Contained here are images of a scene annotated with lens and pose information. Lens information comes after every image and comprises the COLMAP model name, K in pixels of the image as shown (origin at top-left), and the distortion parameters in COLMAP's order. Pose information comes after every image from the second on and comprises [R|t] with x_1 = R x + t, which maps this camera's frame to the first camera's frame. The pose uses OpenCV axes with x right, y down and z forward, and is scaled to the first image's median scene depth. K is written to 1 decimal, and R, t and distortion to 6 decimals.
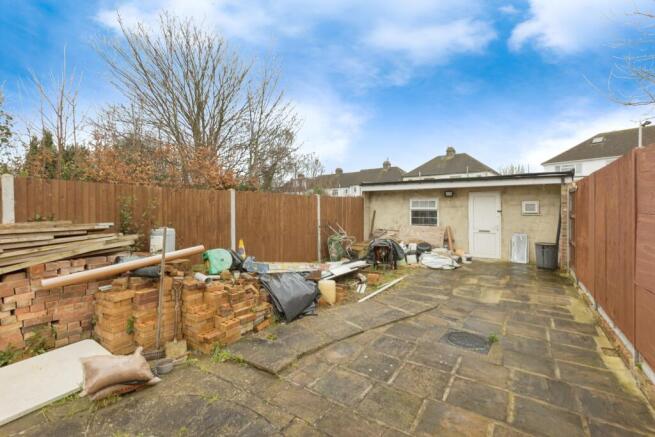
lens RADIAL K [[297.1, 0, 327.9], [0, 297.1, 206.3], [0, 0, 1]] dist [0.000455, 0.000197]
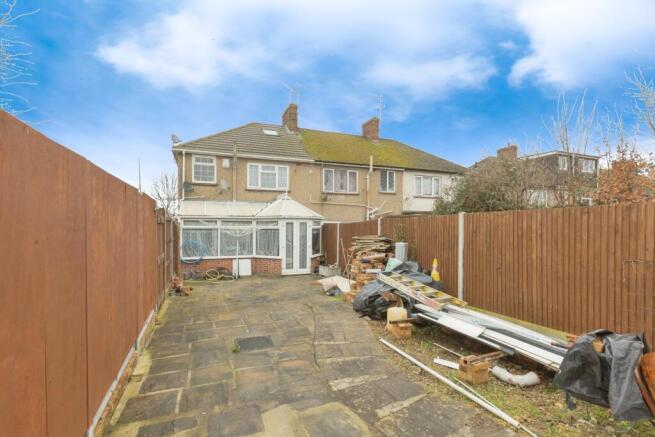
lens RADIAL K [[308.7, 0, 327.0], [0, 308.7, 232.7], [0, 0, 1]] dist [0.001018, 0.000387]
pose [[-0.562345, 0.013895, -0.826786, 1.248980], [0.005991, 0.999901, 0.012729, -0.006677], [0.826881, 0.002205, -0.562372, 1.833128]]
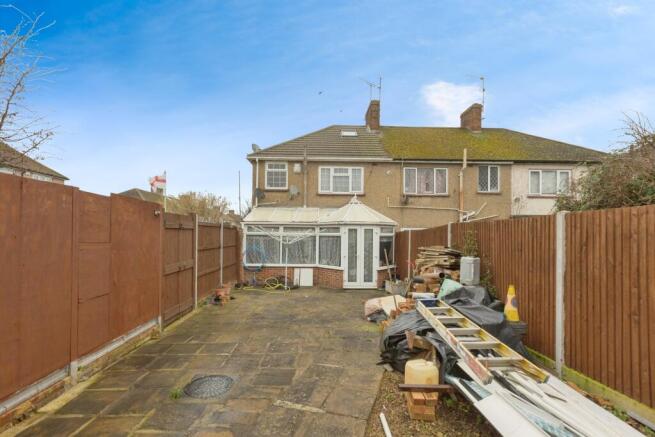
lens RADIAL K [[308.7, 0, 327.0], [0, 308.7, 232.7], [0, 0, 1]] dist [0.001018, 0.000387]
pose [[-0.813597, -0.010954, -0.581326, 0.687739], [-0.004938, 0.999917, -0.011930, -0.005760], [0.581408, -0.006836, -0.813583, 1.870484]]
